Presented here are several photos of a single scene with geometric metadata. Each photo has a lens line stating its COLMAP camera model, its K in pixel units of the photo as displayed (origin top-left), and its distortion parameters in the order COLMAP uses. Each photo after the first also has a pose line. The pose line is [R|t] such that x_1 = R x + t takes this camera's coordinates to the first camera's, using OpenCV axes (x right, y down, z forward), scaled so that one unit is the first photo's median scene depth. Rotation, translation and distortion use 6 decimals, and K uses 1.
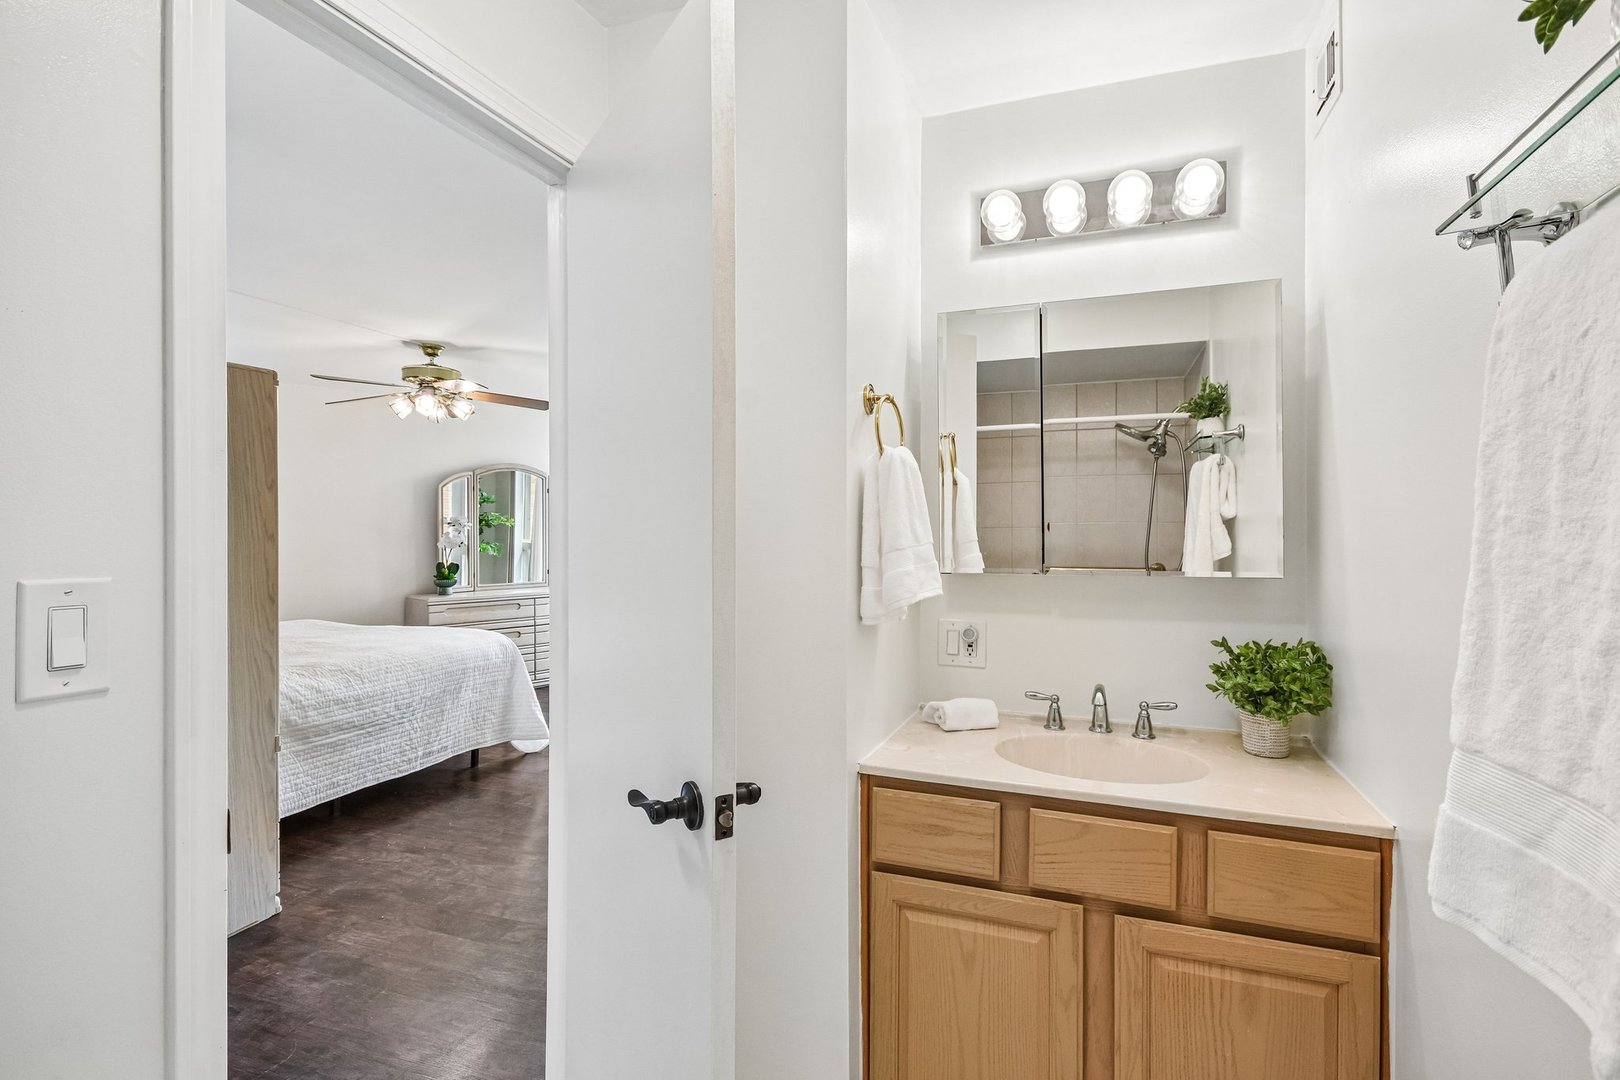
lens RADIAL K [[789.4, 0, 808.4], [0, 789.4, 533.9], [0, 0, 1]] dist [0.000543, 0.000010]
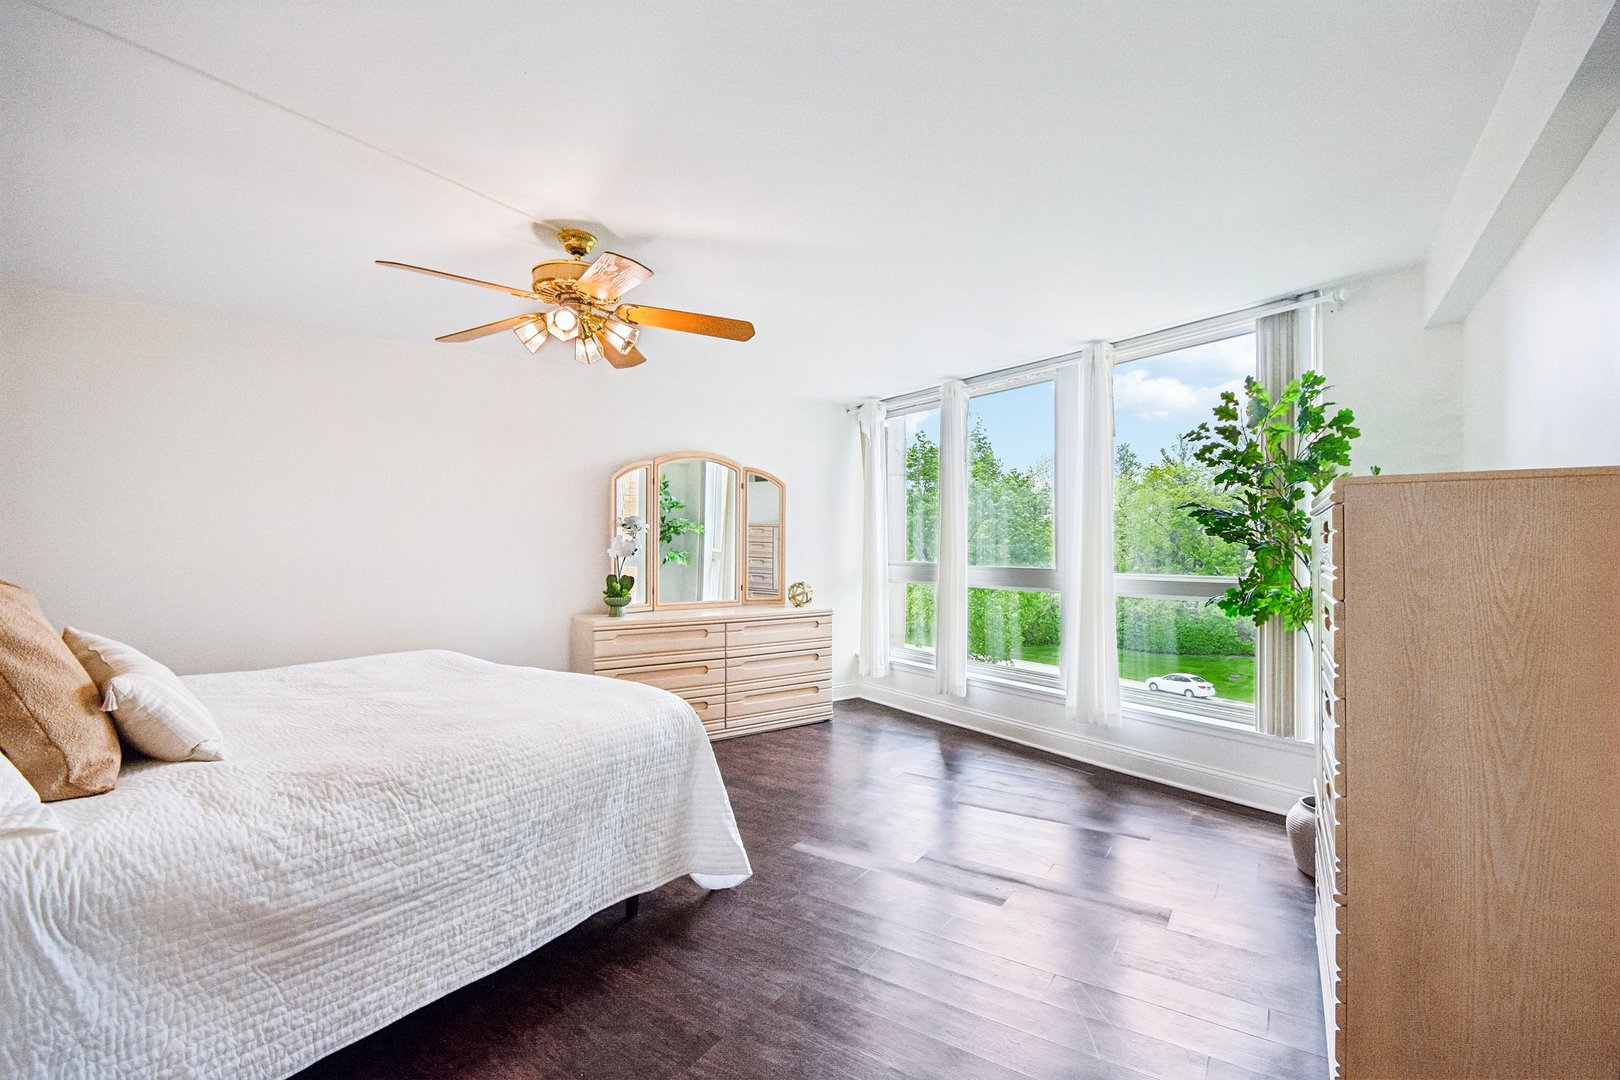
lens RADIAL K [[693.3, 0, 811.1], [0, 693.3, 547.5], [0, 0, 1]] dist [0.011330, -0.016180]
pose [[0.978371, 0.007385, -0.206724, -0.182291], [-0.007541, 0.999972, 0.000033, 0.010825], [0.206718, 0.001527, 0.978399, 0.512254]]
